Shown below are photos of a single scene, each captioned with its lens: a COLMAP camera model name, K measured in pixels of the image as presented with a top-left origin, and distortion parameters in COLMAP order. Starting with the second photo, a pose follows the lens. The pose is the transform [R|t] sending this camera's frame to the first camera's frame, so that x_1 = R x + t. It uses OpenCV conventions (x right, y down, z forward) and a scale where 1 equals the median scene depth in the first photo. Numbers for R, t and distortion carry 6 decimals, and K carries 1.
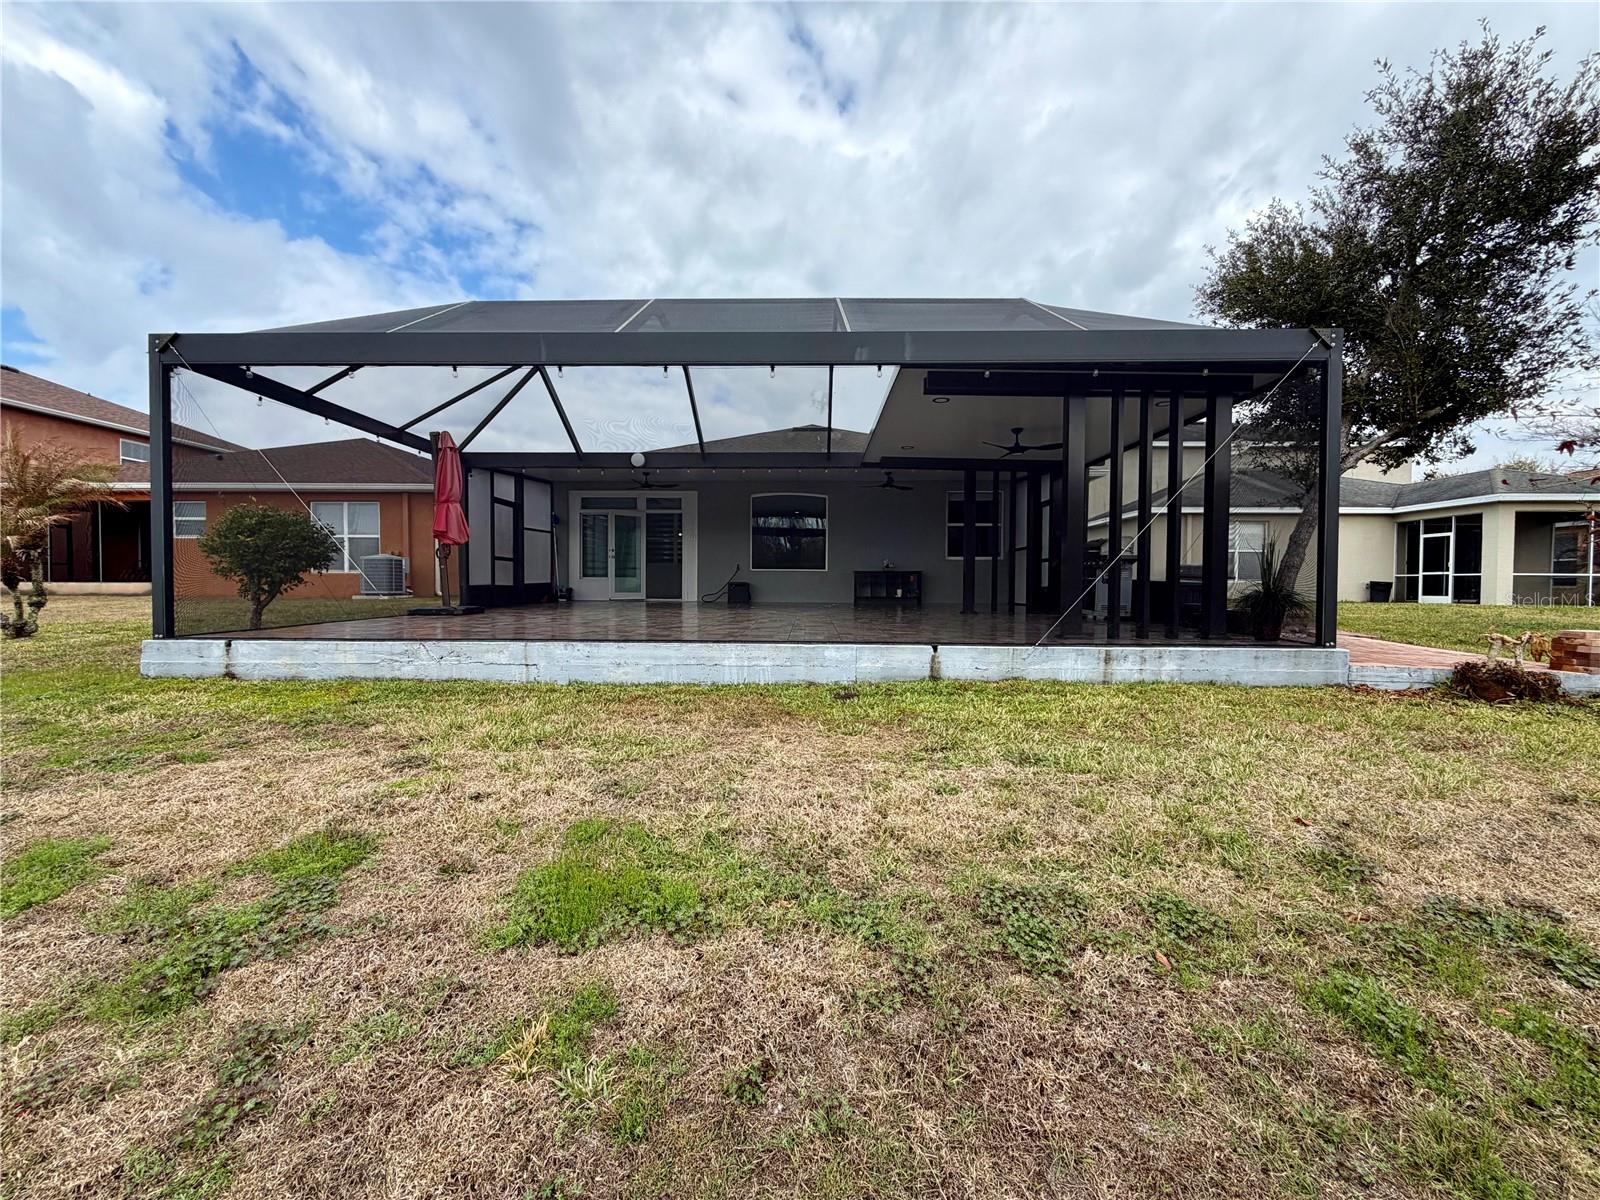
lens RADIAL K [[645.6, 0, 800.0], [0, 645.6, 600.0], [0, 0, 1]] dist [-0.000332, -0.000089]
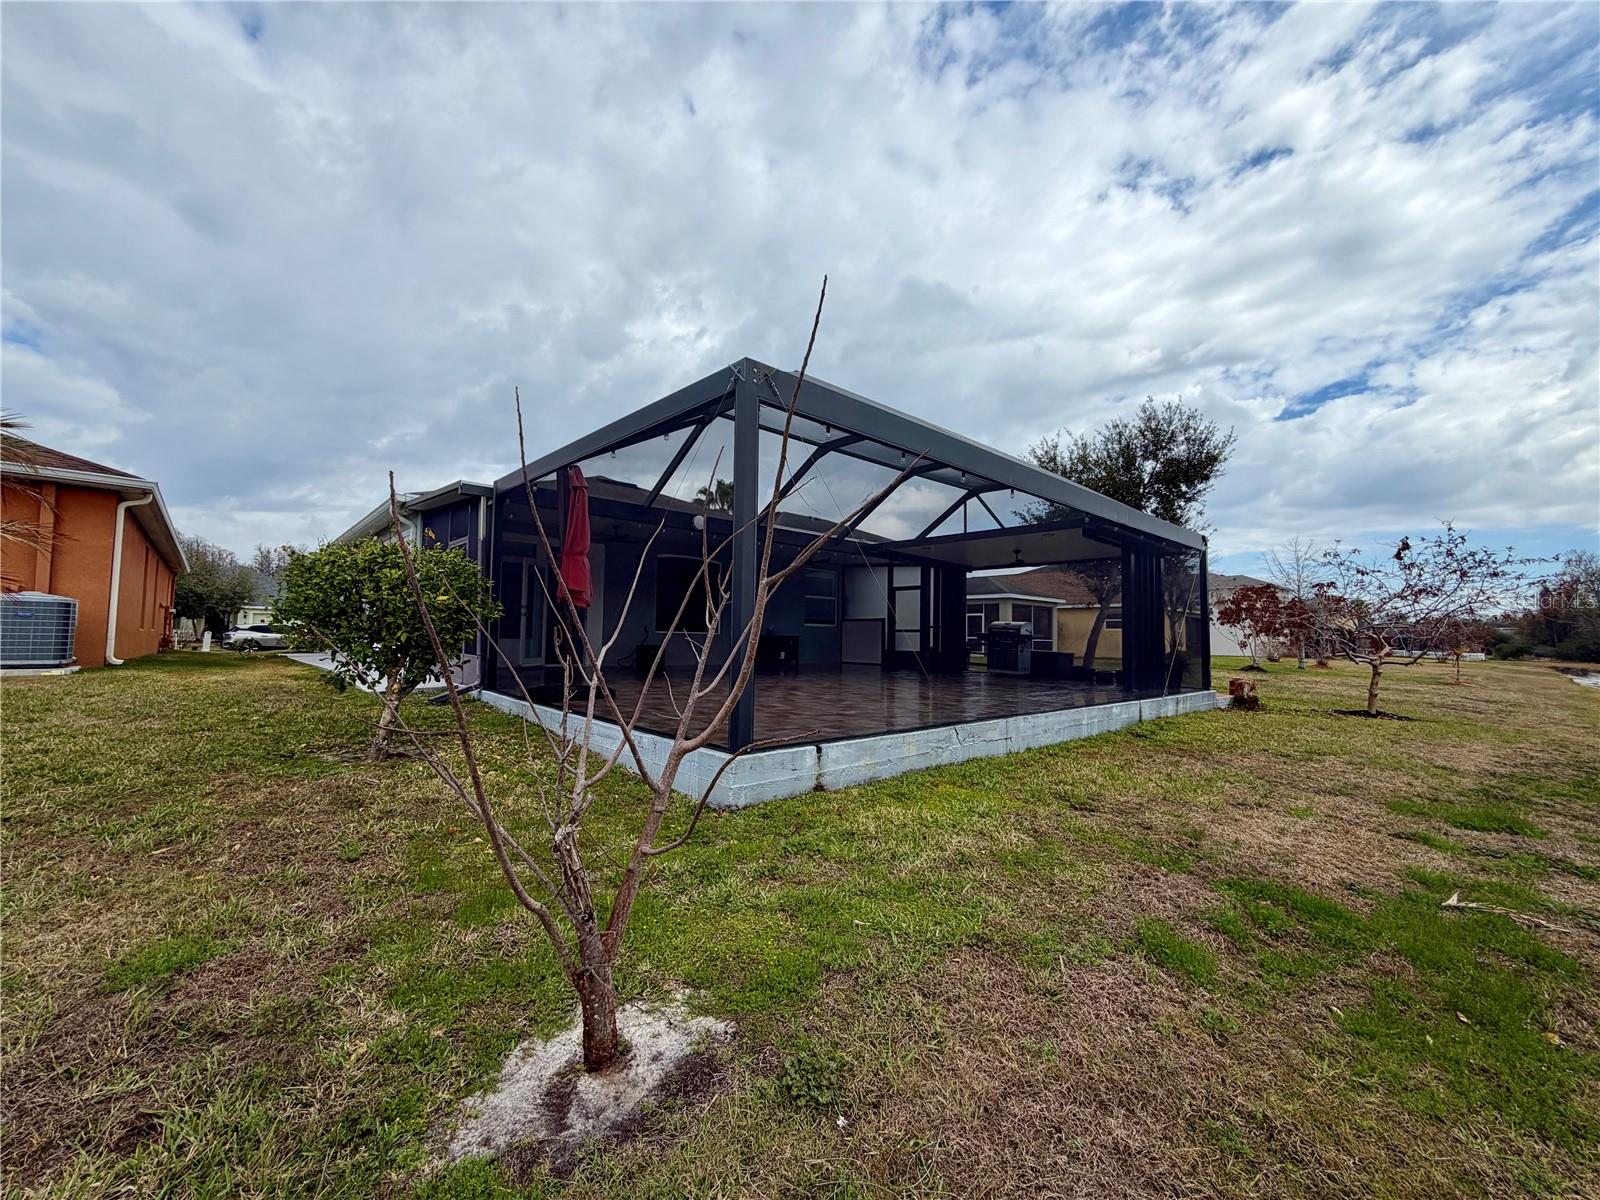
lens RADIAL K [[645.6, 0, 800.0], [0, 645.6, 600.0], [0, 0, 1]] dist [-0.000332, -0.000089]
pose [[0.719717, 0.048769, 0.692553, -1.478050], [0.002734, 0.997323, -0.073071, -0.060779], [-0.694263, 0.054483, 0.717657, 0.419605]]
